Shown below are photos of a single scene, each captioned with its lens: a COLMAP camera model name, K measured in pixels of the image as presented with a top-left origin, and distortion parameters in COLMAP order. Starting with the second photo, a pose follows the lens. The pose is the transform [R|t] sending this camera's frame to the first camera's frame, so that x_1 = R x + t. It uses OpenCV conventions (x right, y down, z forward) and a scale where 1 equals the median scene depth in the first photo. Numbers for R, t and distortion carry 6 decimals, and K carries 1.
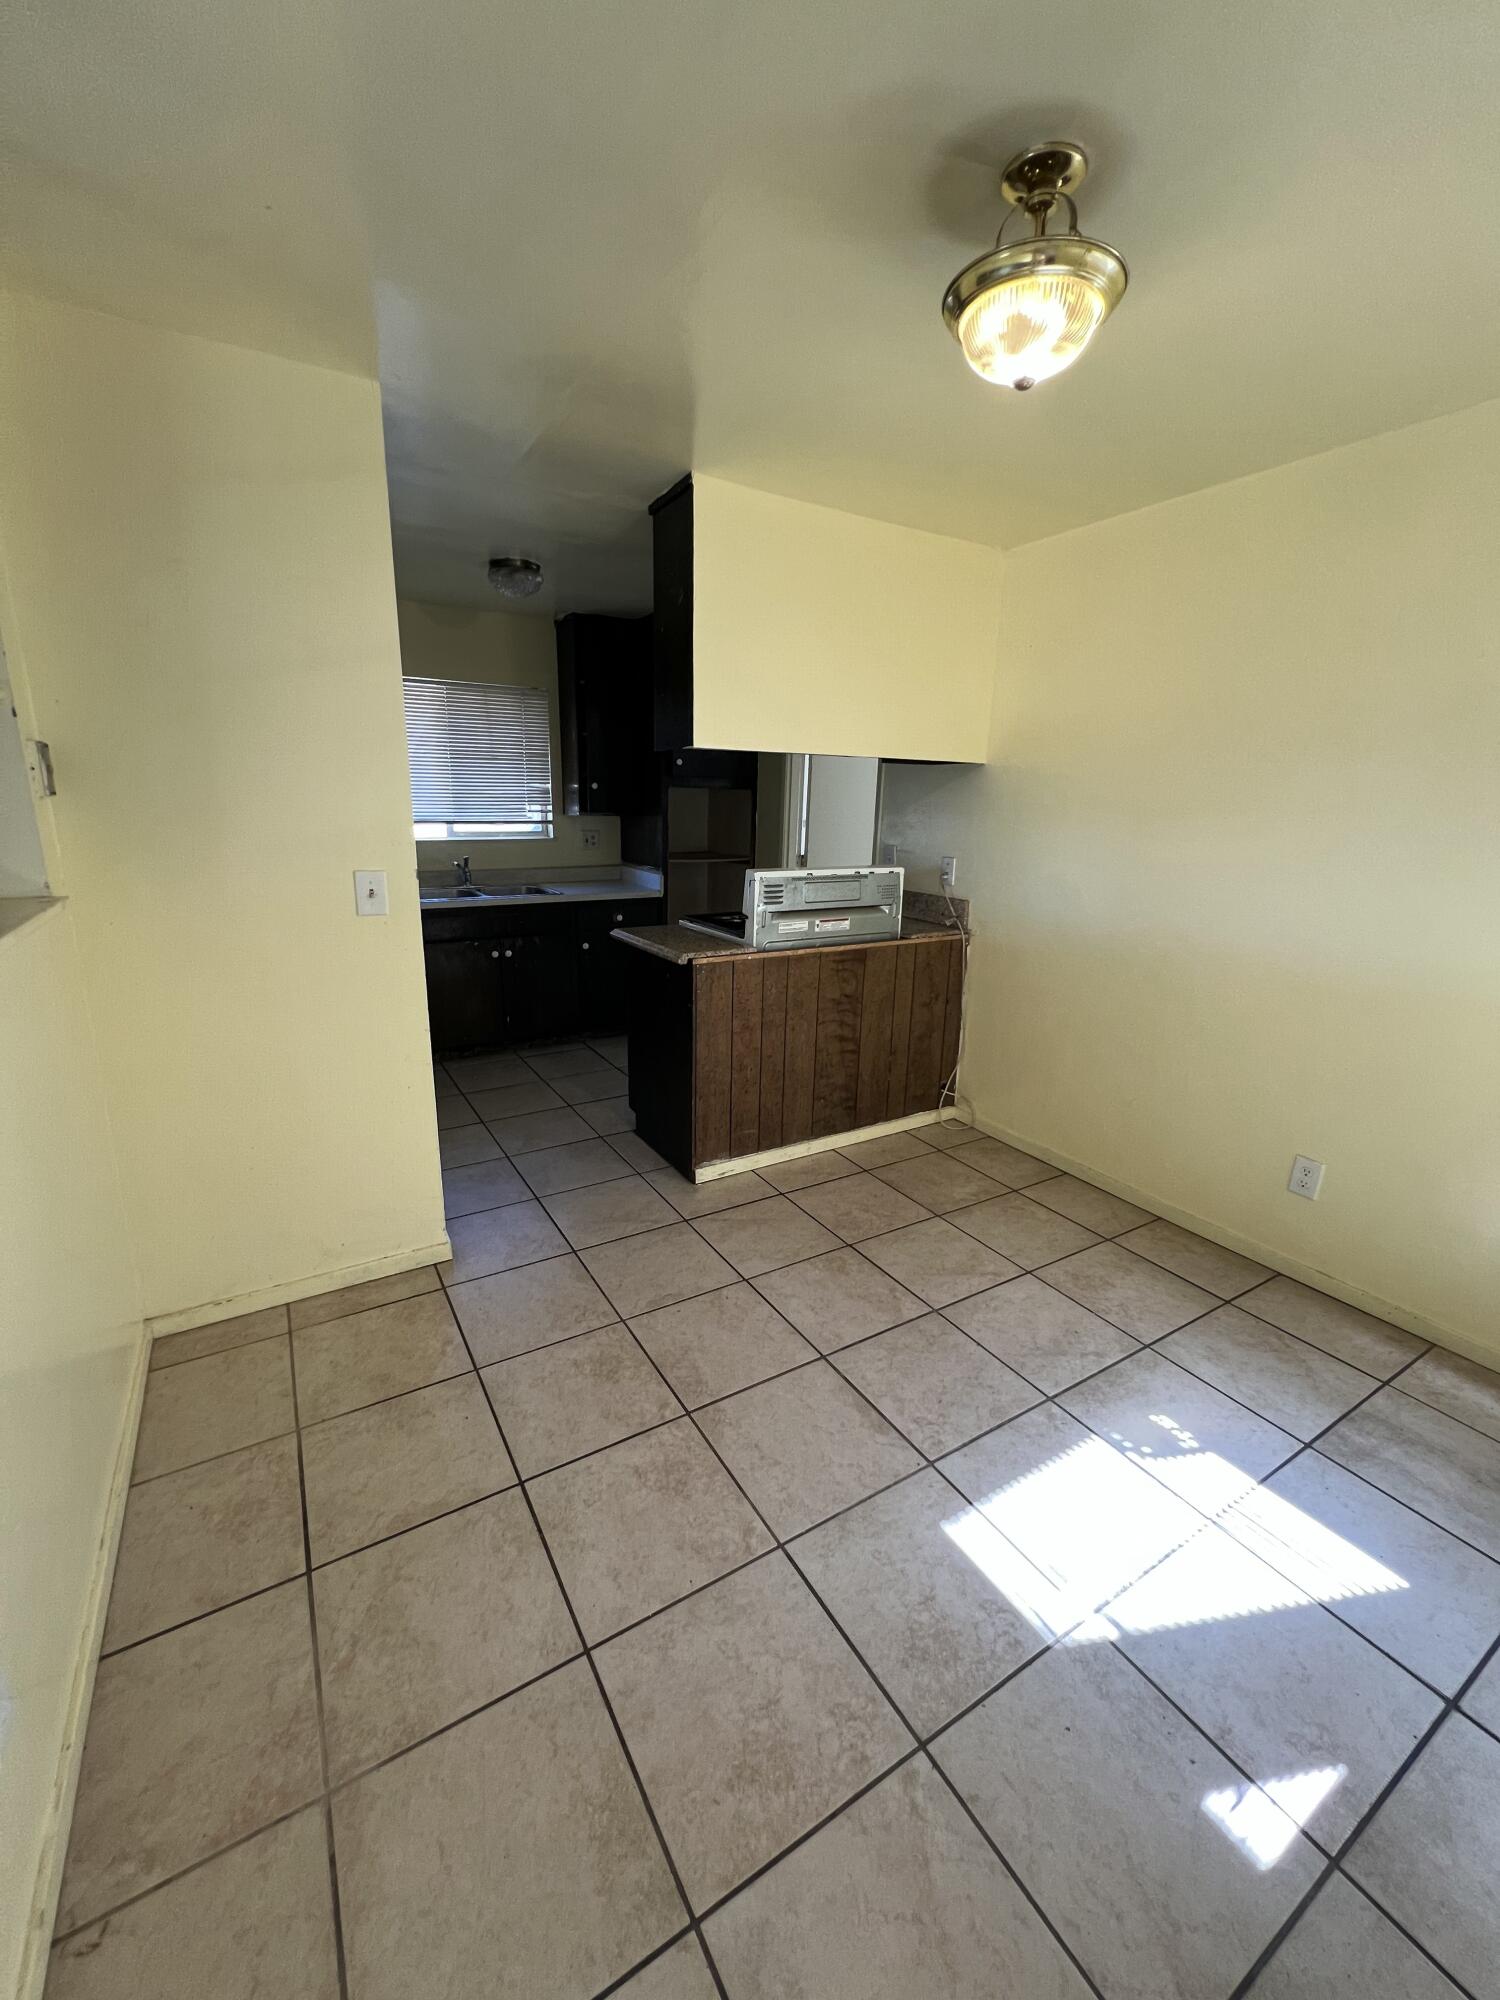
lens RADIAL K [[801.3, 0, 743.2], [0, 801.3, 998.6], [0, 0, 1]] dist [-0.001865, -0.000691]
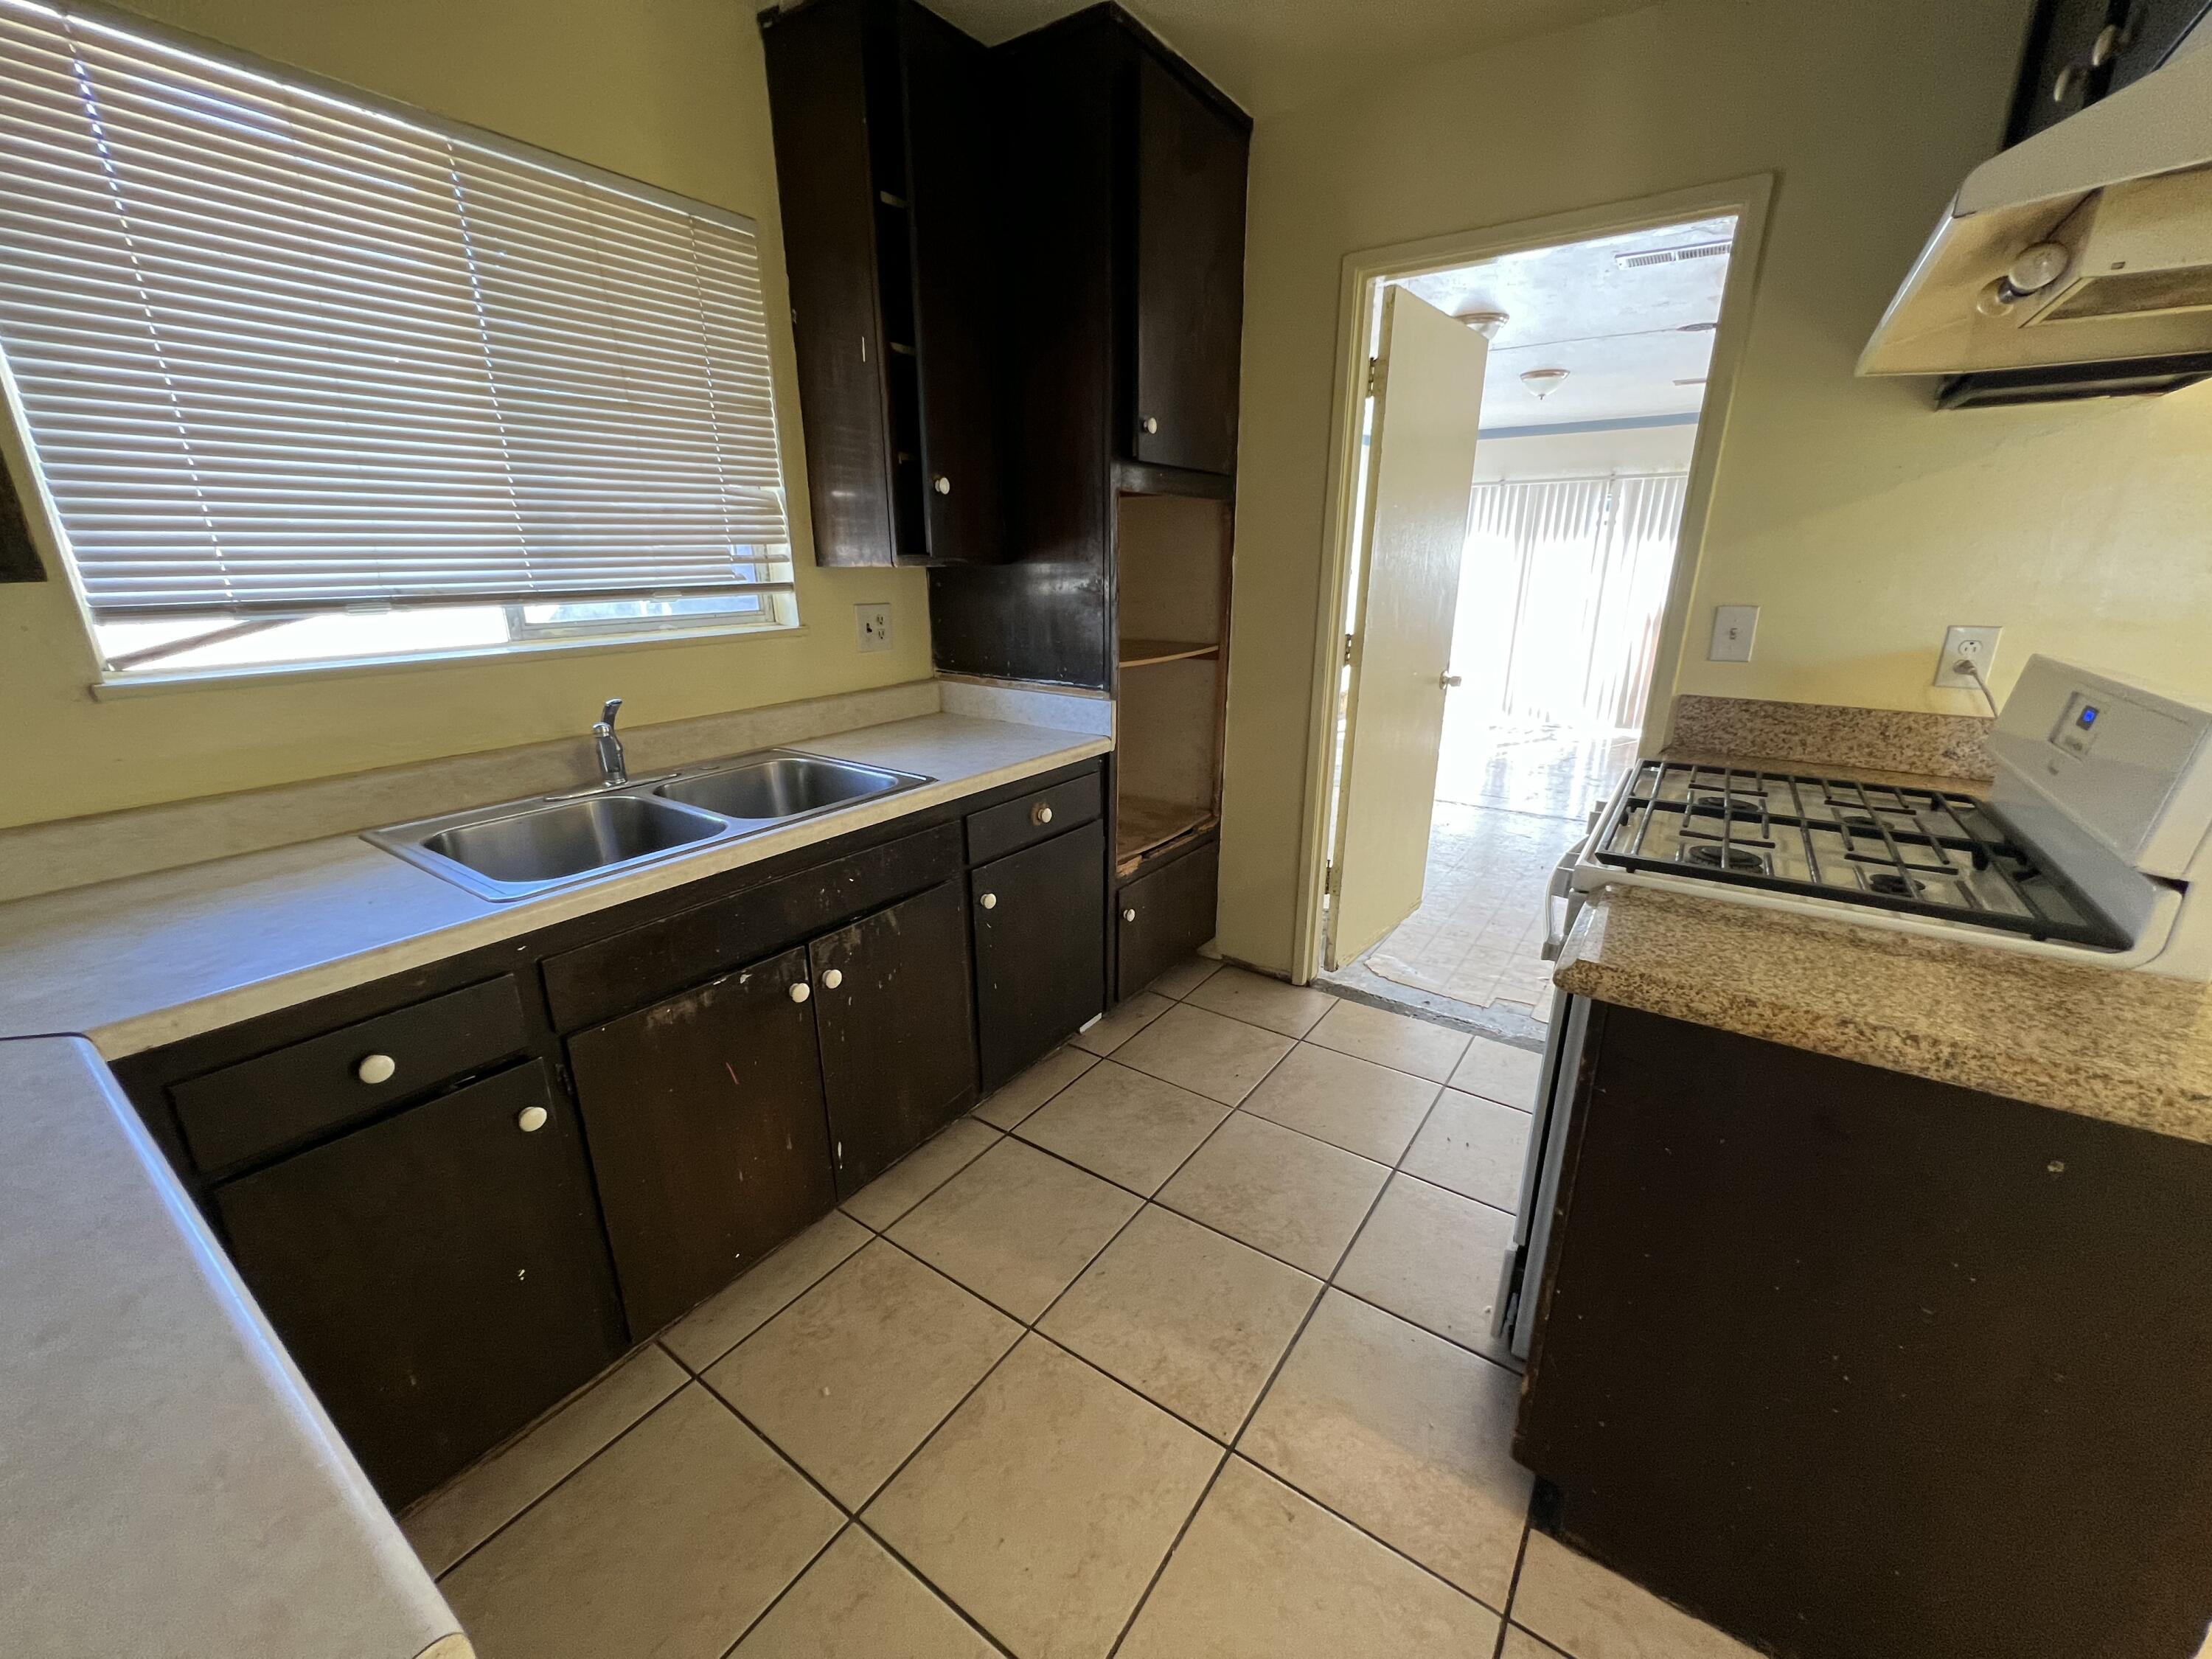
lens RADIAL K [[886.3, 0, 1105.1], [0, 886.3, 838.8], [0, 0, 1]] dist [-0.001865, -0.000691]
pose [[0.914855, -0.147617, 0.375833, -0.286525], [0.121312, 0.988261, 0.092862, -0.121881], [-0.385129, -0.039363, 0.922023, 0.544140]]
